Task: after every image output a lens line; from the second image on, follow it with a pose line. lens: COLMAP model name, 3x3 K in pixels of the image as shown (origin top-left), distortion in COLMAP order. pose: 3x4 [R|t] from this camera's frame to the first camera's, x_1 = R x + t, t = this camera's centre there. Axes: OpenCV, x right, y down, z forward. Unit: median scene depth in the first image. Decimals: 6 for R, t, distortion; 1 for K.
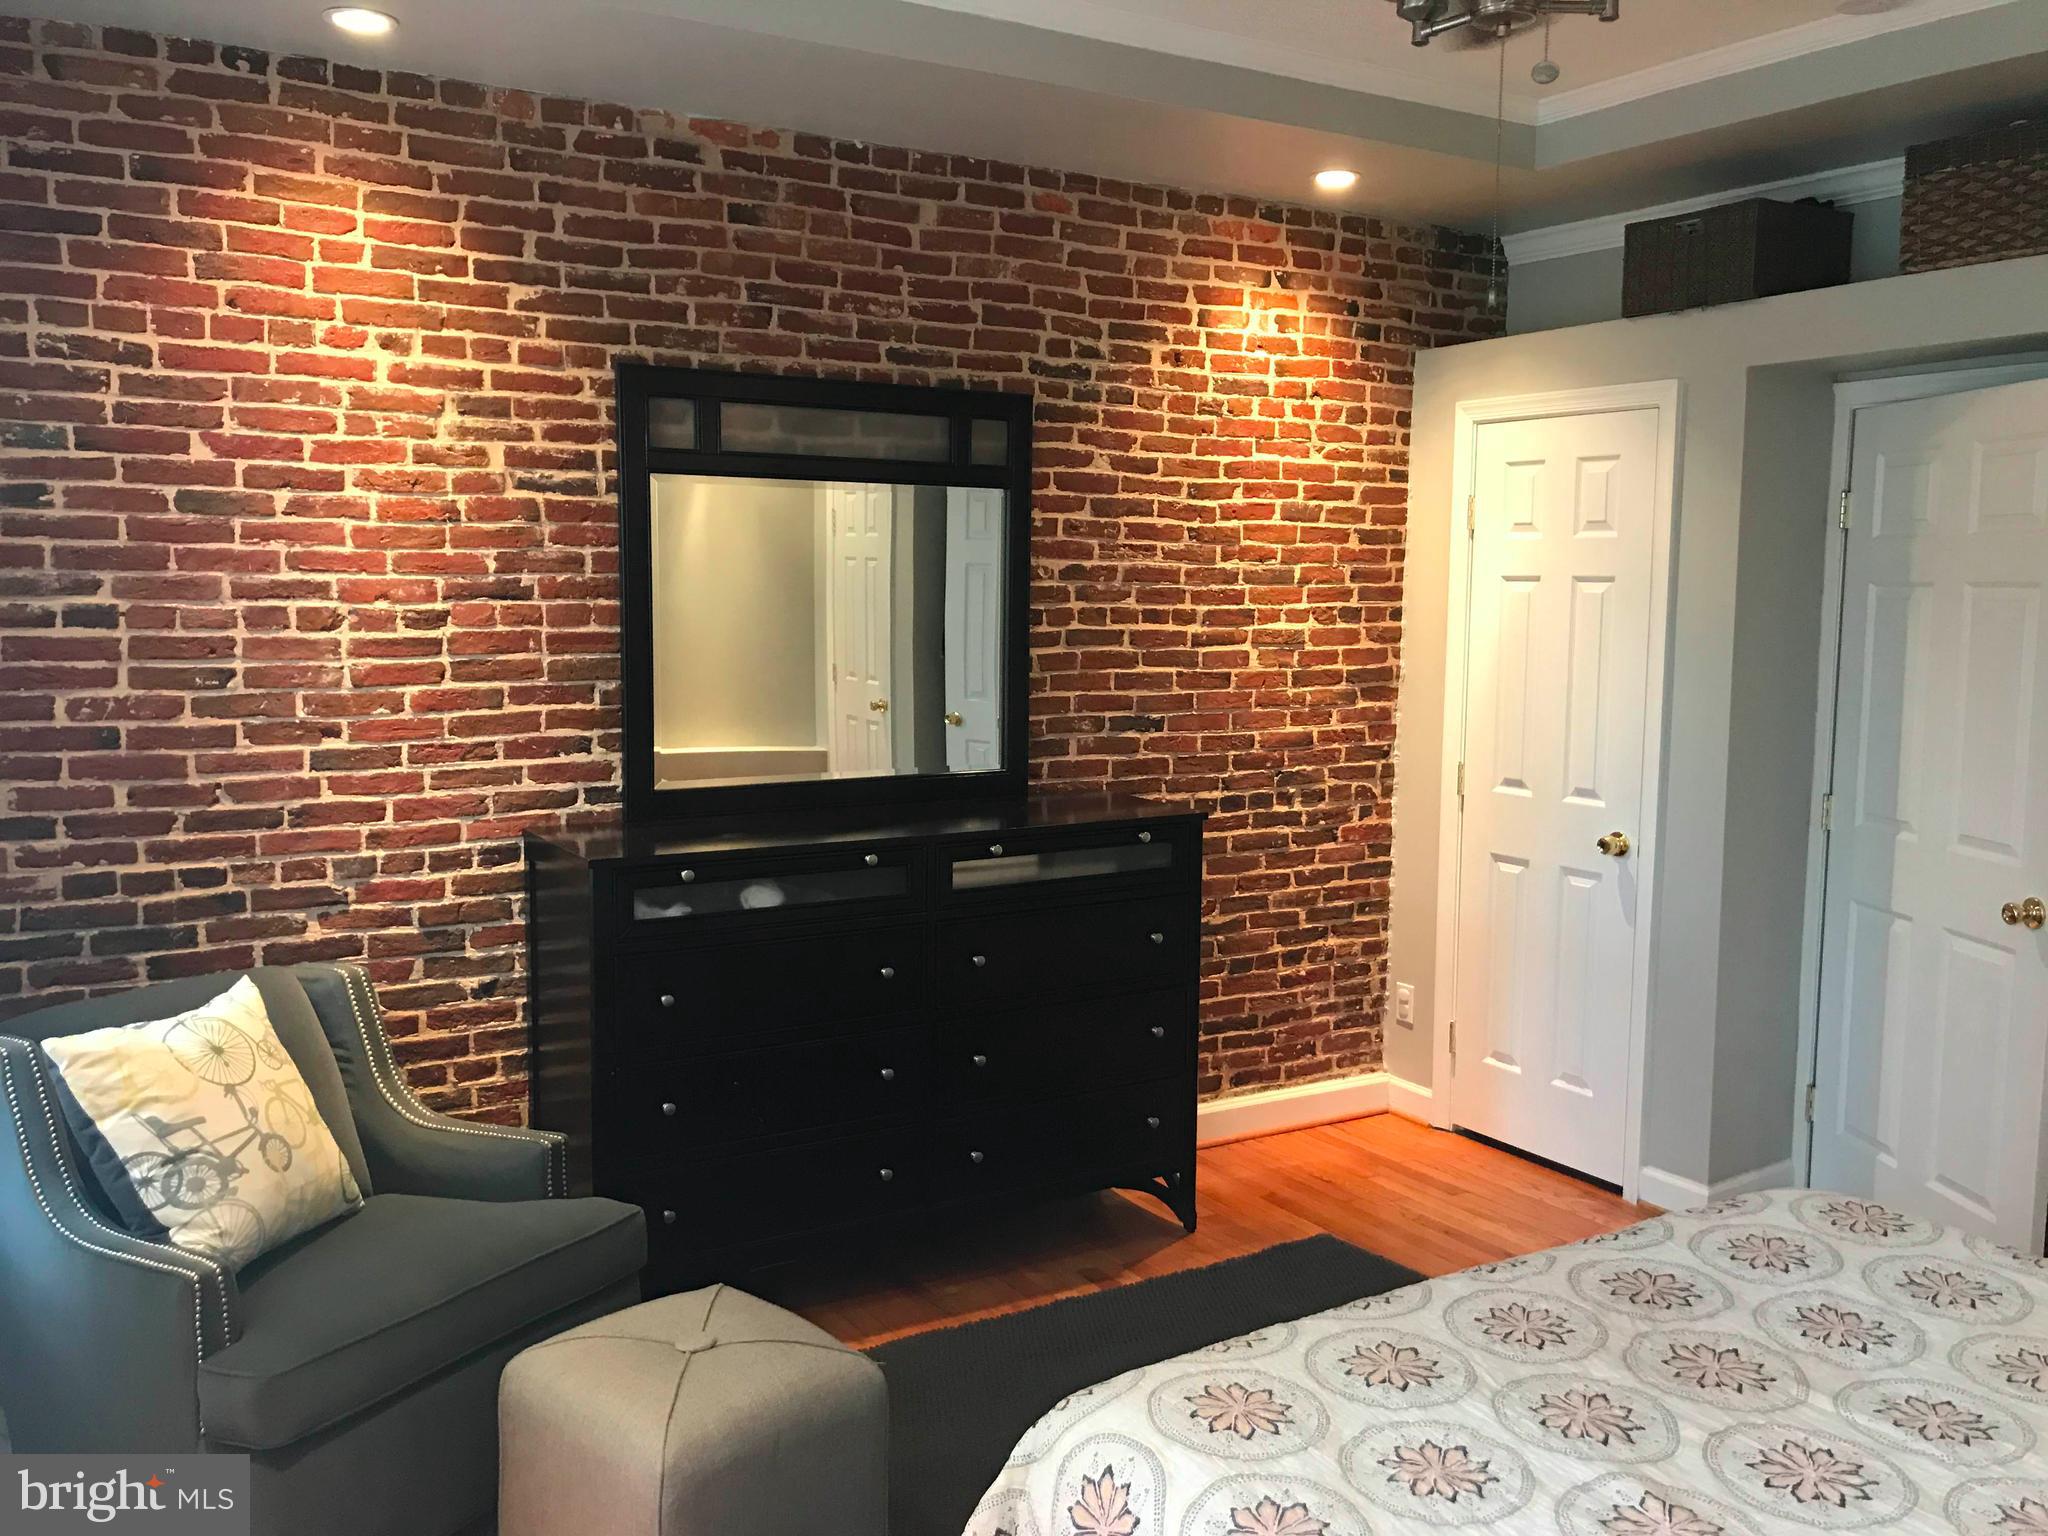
lens RADIAL K [[1682.5, 0, 1024.0], [0, 1682.5, 768.0], [0, 0, 1]] dist [0.026064, -0.006850]
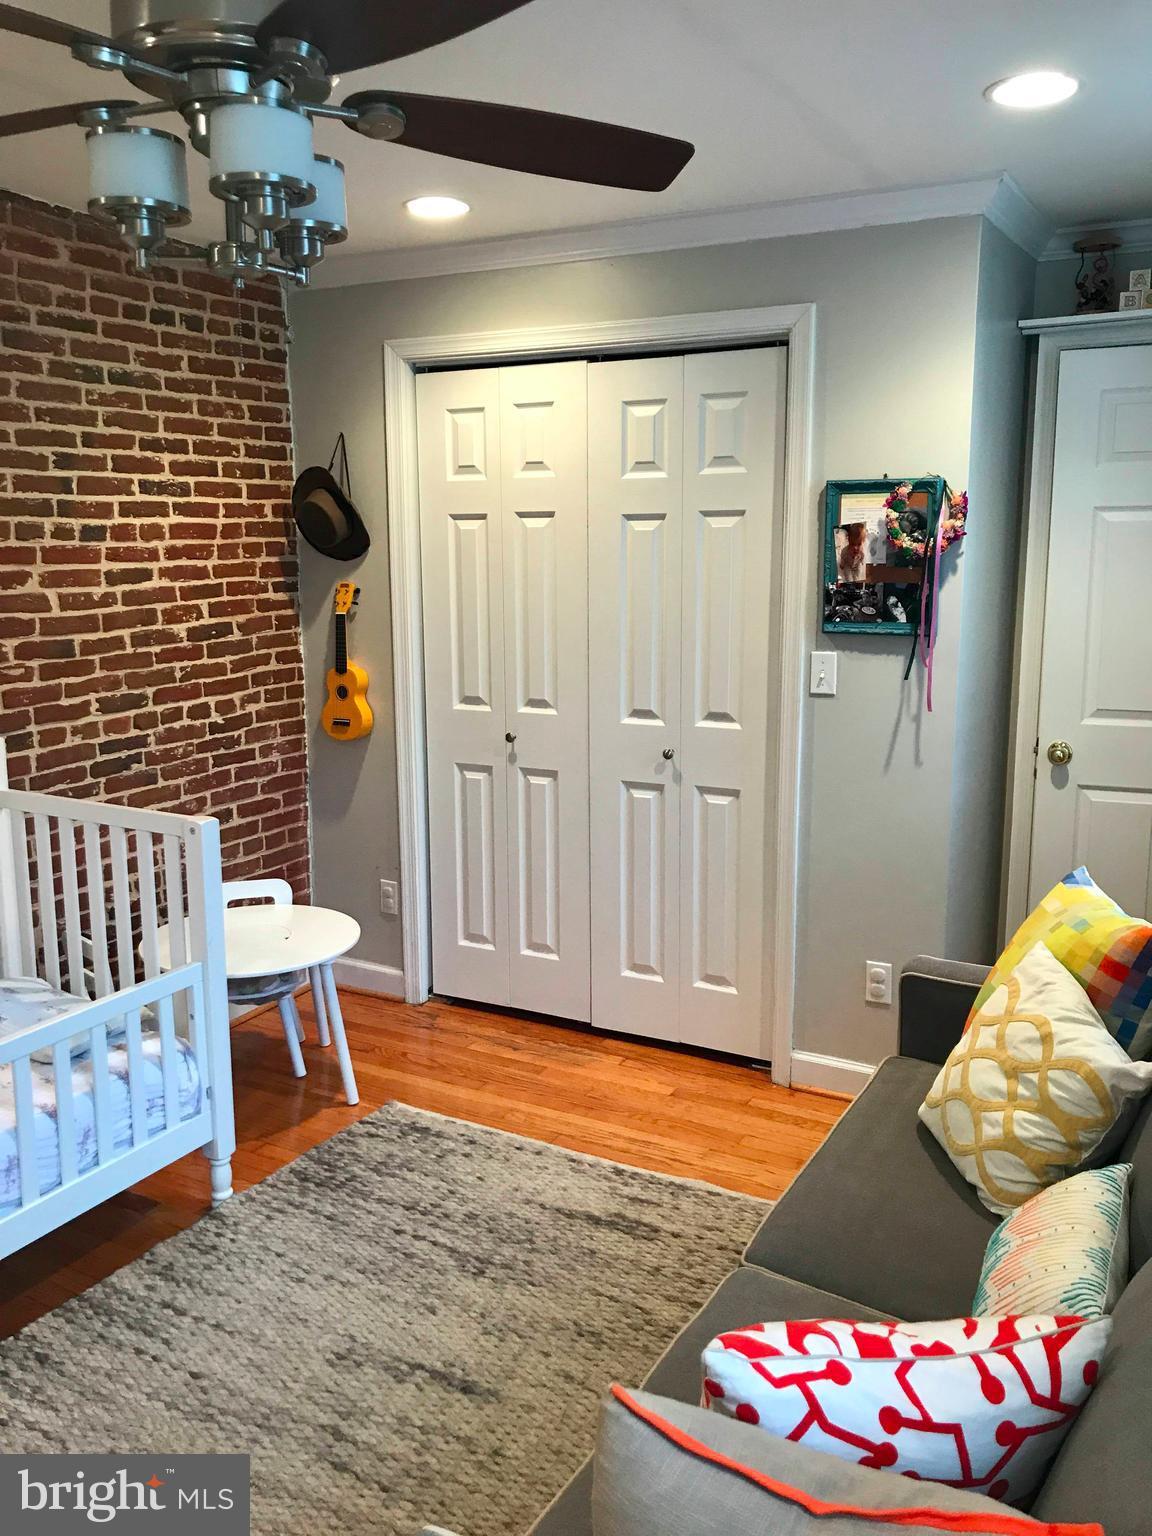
lens RADIAL K [[1261.8, 0, 576.0], [0, 1261.8, 768.0], [0, 0, 1]] dist [0.026064, -0.006850]
pose [[0.843174, -0.103729, 0.527540, -0.163822], [0.065324, 0.993708, 0.090981, -0.030770], [-0.533658, -0.042252, 0.844644, 0.364205]]
